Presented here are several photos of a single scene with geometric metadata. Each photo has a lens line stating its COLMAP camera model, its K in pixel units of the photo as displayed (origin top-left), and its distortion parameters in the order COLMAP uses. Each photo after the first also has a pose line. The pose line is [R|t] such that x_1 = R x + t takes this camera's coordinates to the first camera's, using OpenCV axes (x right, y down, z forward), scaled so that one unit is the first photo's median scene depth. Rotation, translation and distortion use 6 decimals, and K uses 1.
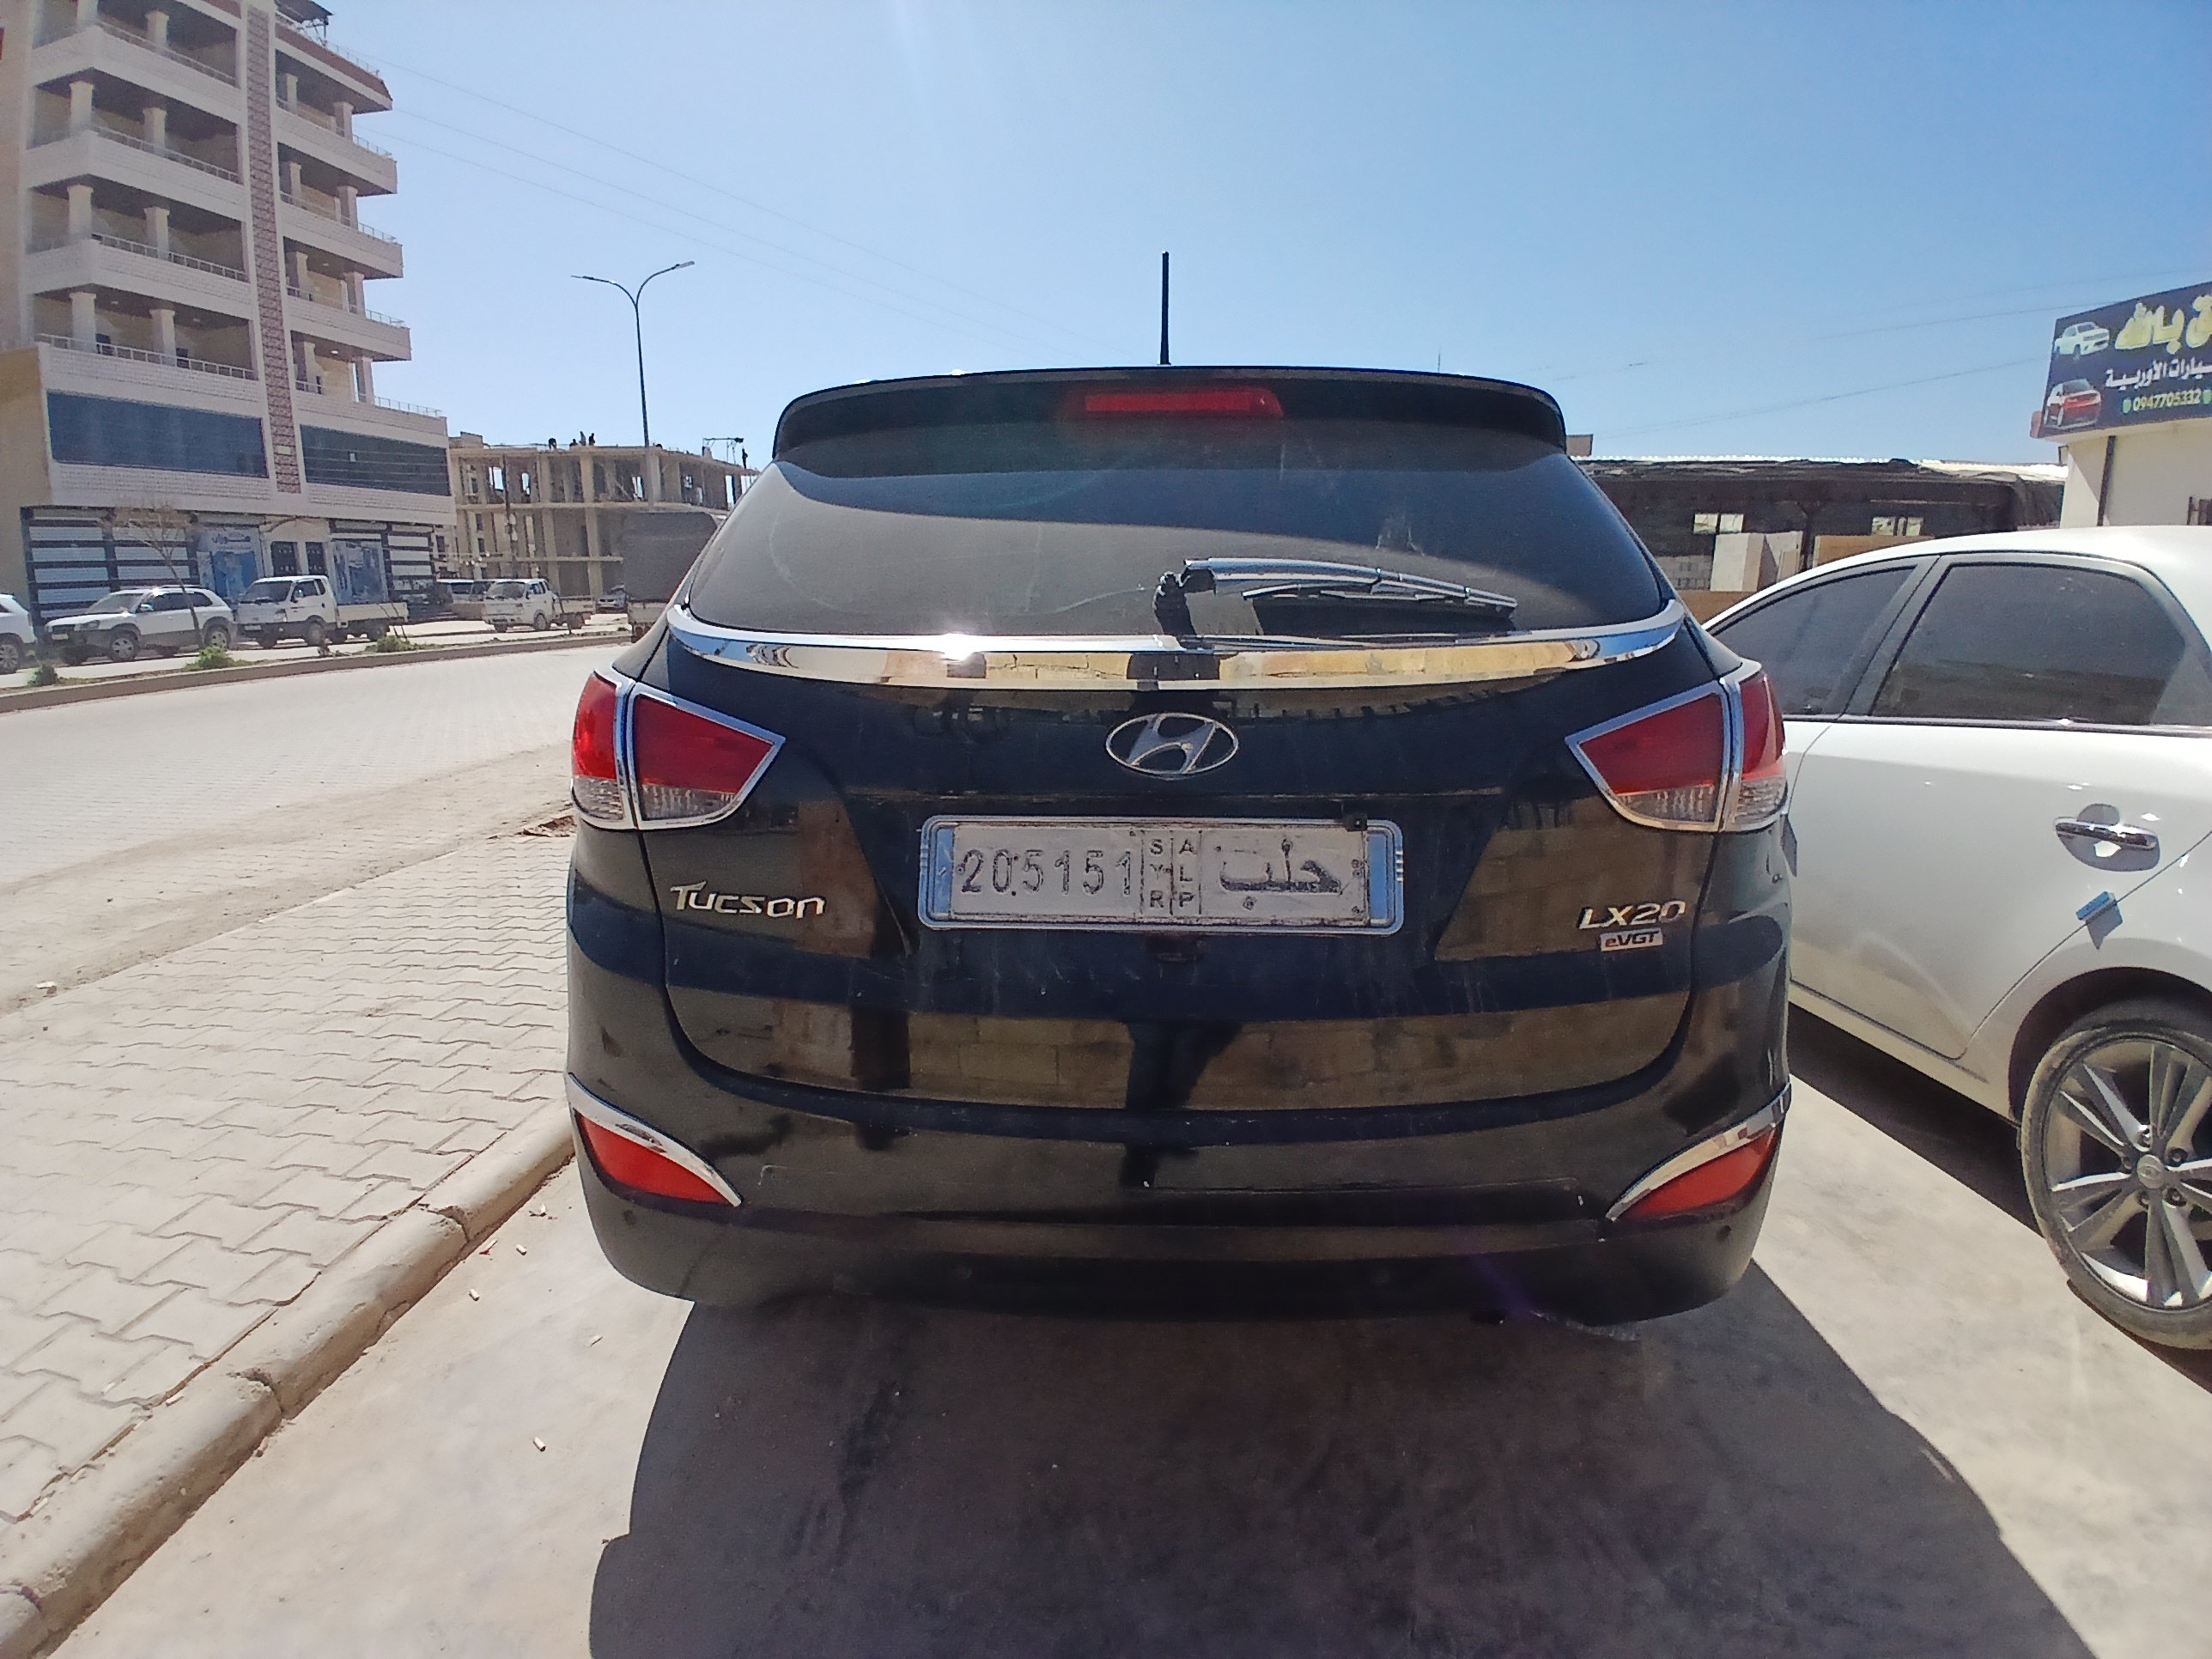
lens RADIAL K [[1124.6, 0, 1106.0], [0, 1124.6, 829.5], [0, 0, 1]] dist [-0.027095, -0.027994]
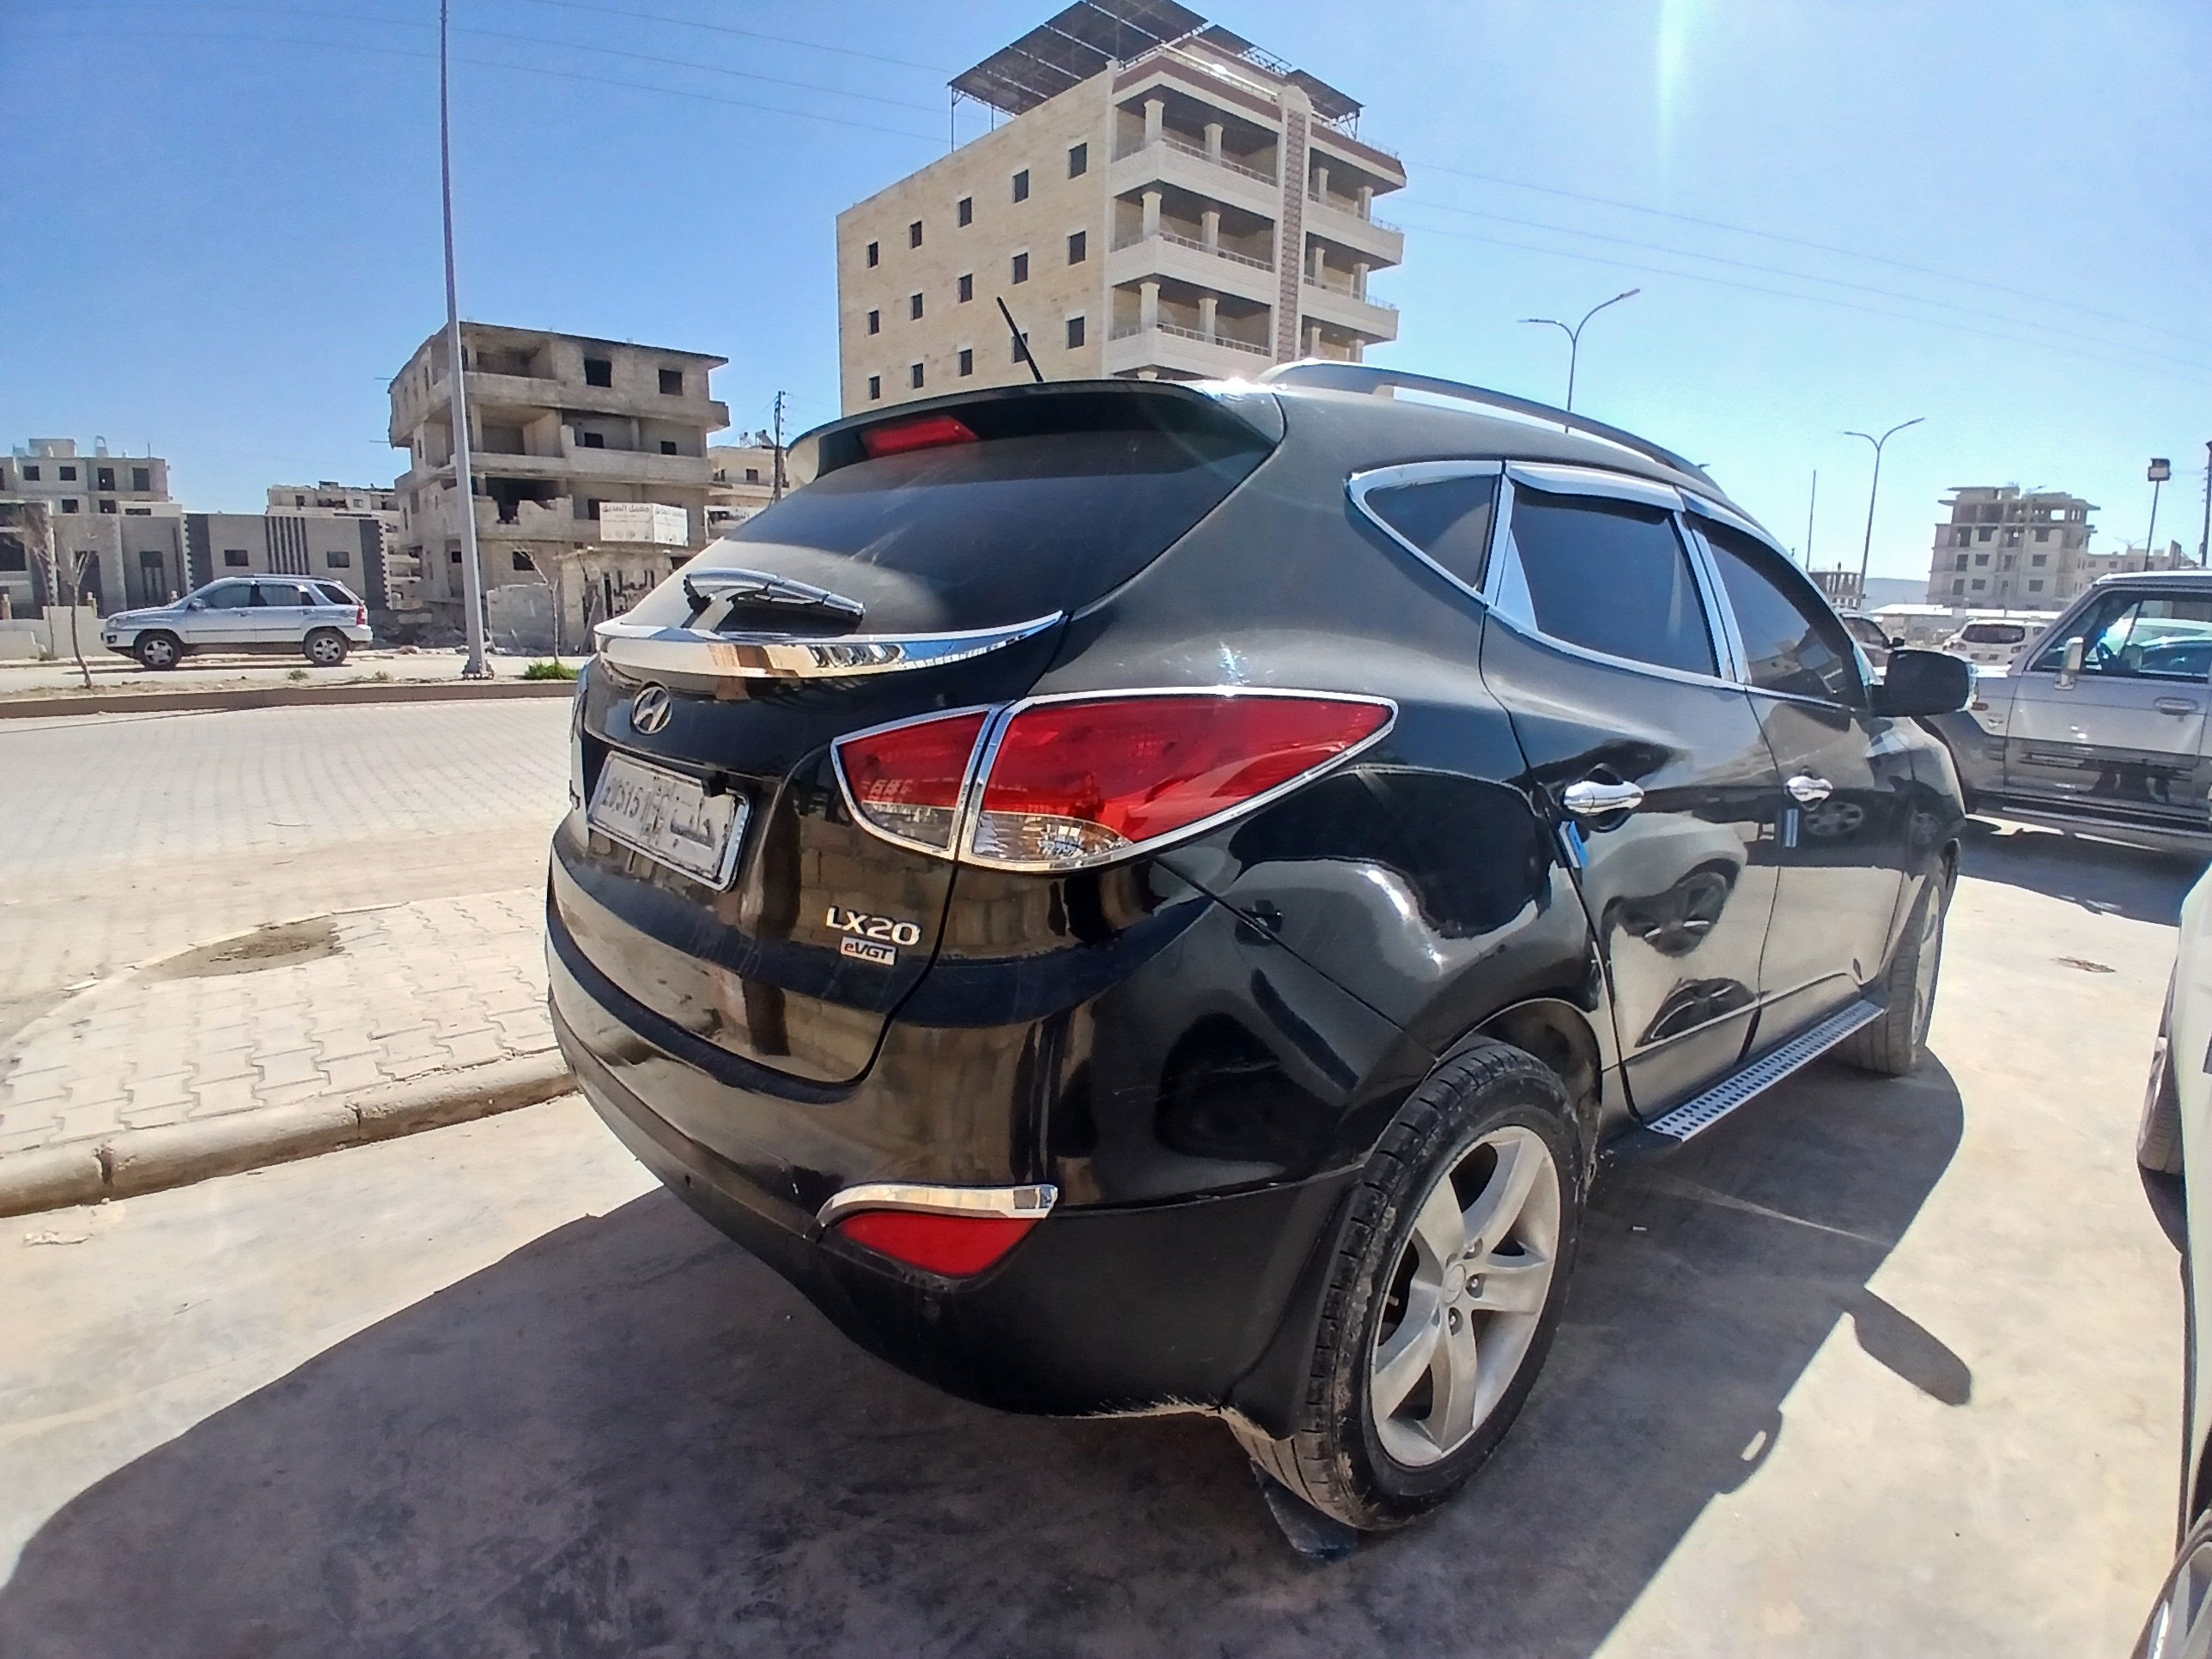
lens RADIAL K [[1127.4, 0, 1123.4], [0, 1127.4, 841.0], [0, 0, 1]] dist [-0.003954, -0.042442]
pose [[0.699896, 0.161336, -0.695784, 1.151722], [-0.177300, 0.982908, 0.049565, -0.075349], [0.691889, 0.088672, 0.716539, 0.387061]]
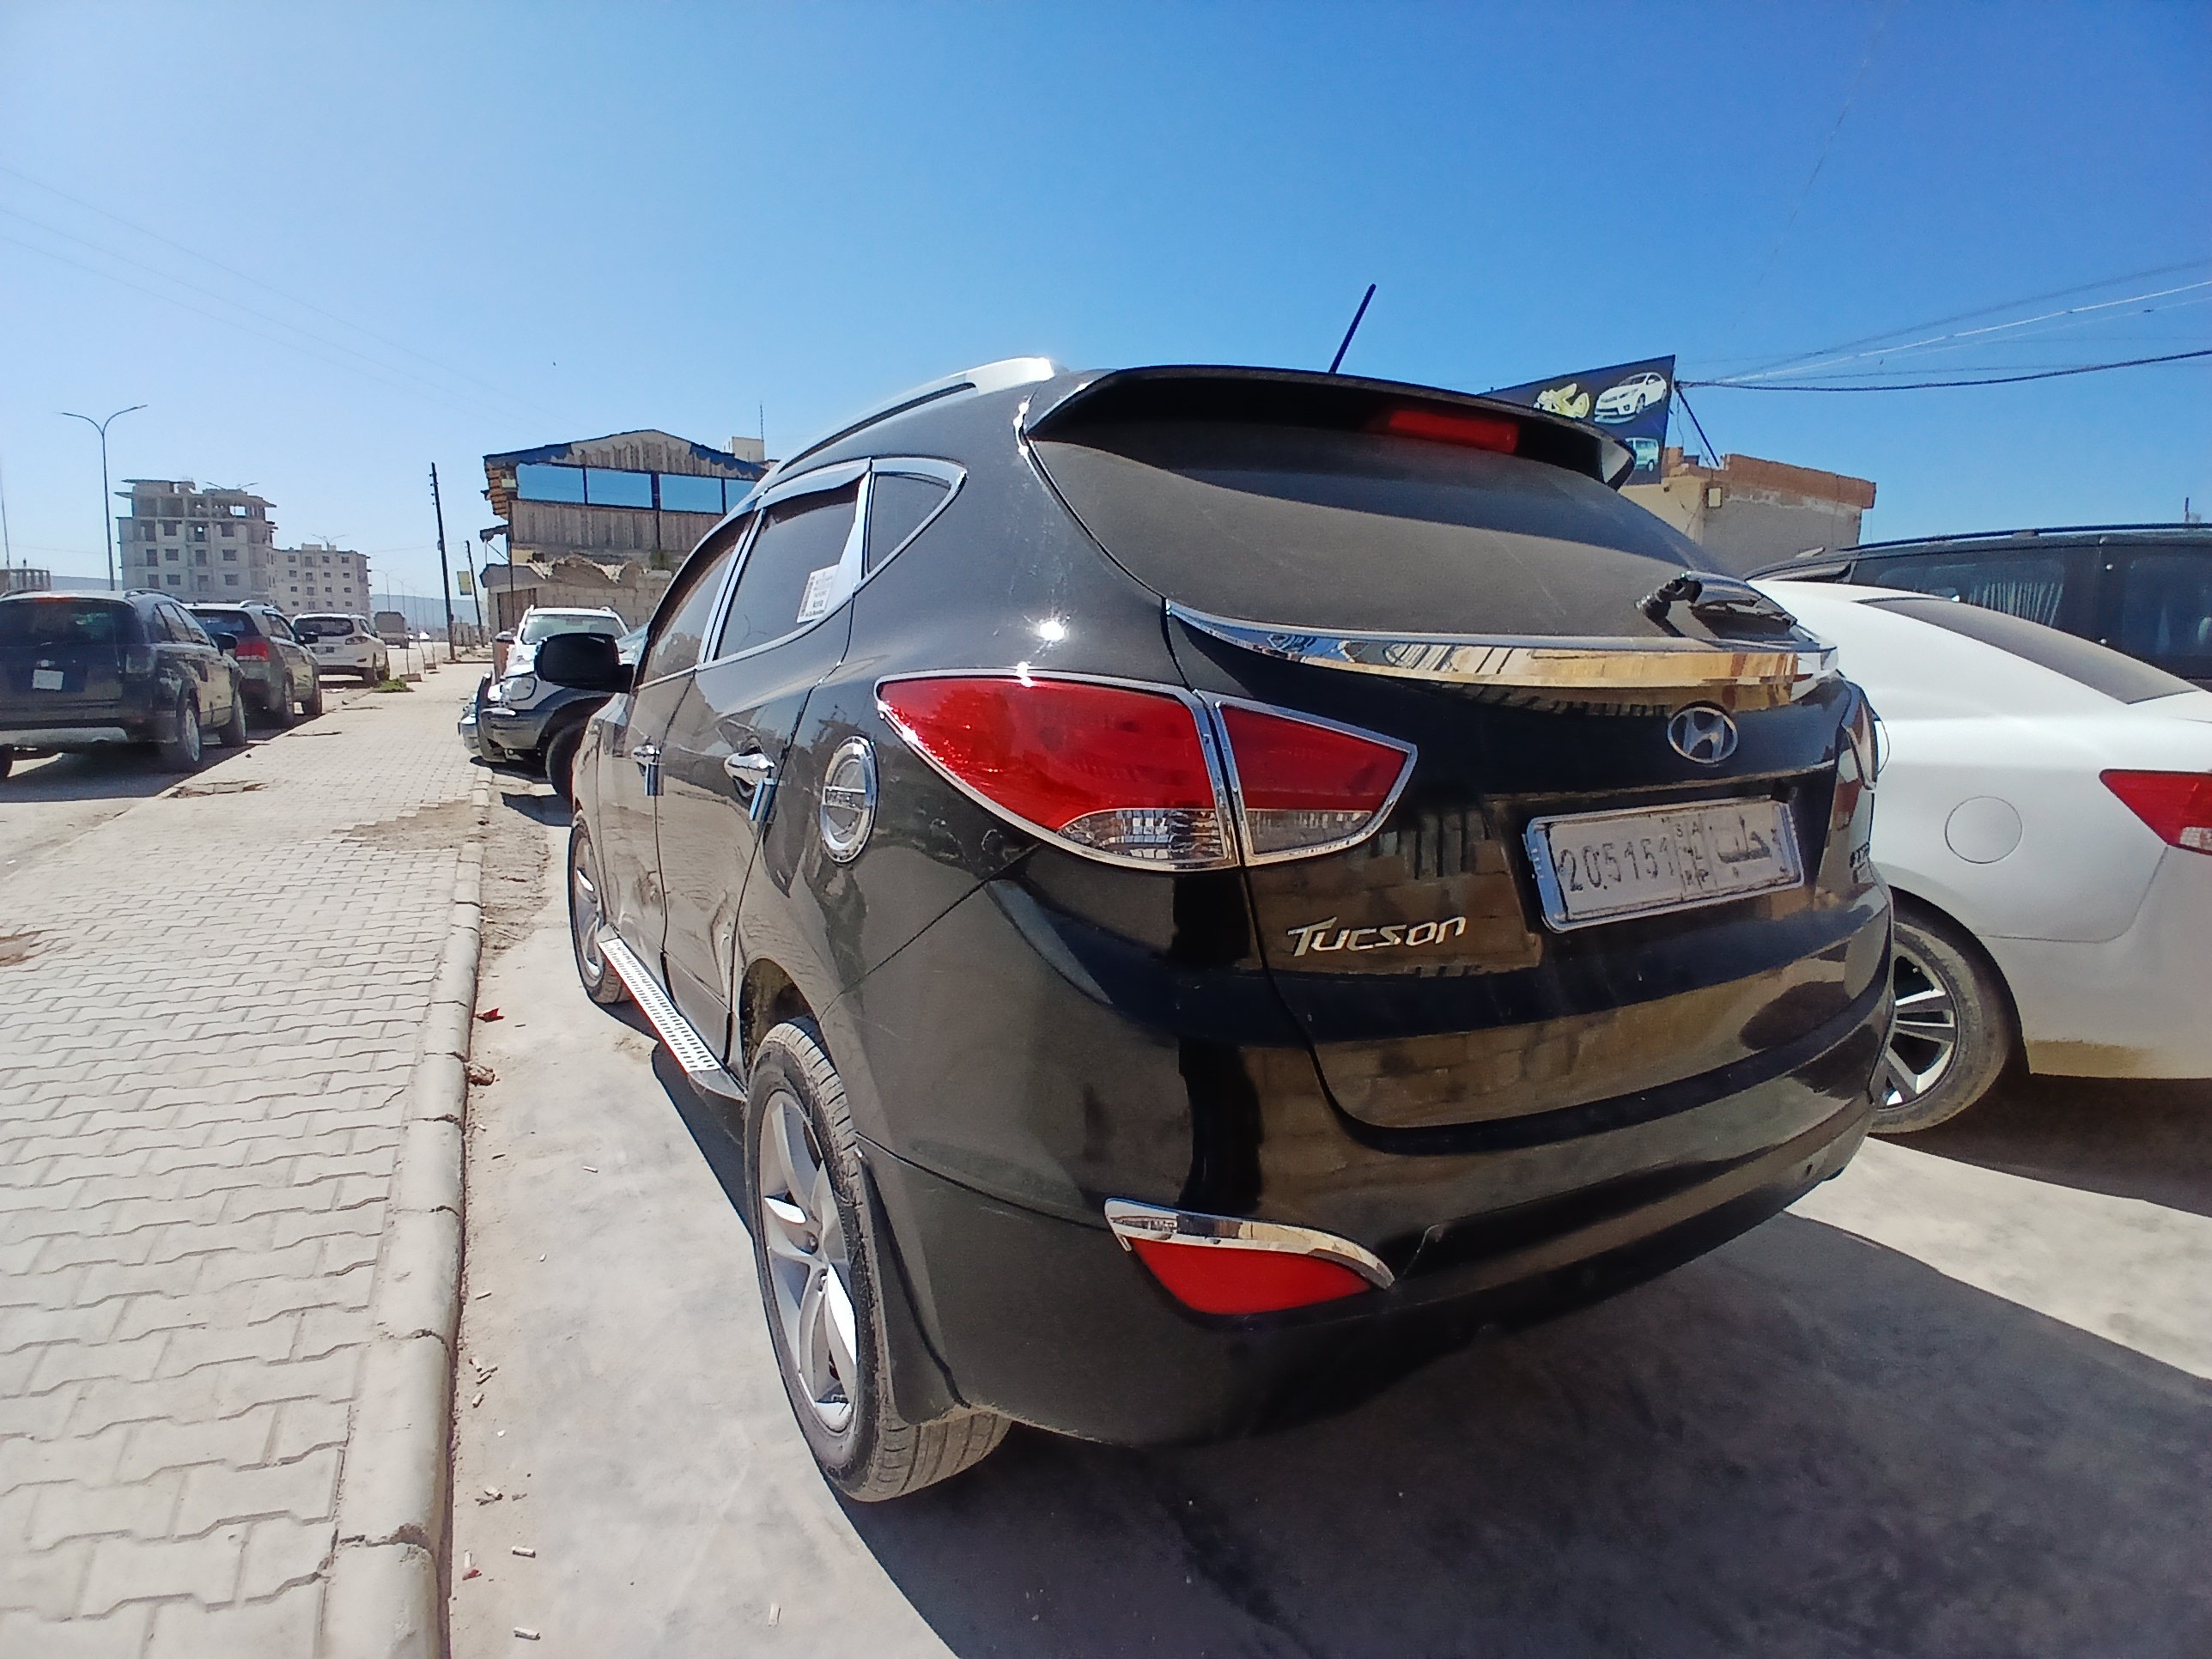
lens RADIAL K [[1114.9, 0, 1112.3], [0, 1114.9, 835.1], [0, 0, 1]] dist [-0.014529, -0.037651]
pose [[0.830925, -0.079402, 0.550690, -0.877383], [0.100930, 0.994854, -0.008847, -0.023262], [-0.547154, 0.062932, 0.834663, 0.347424]]
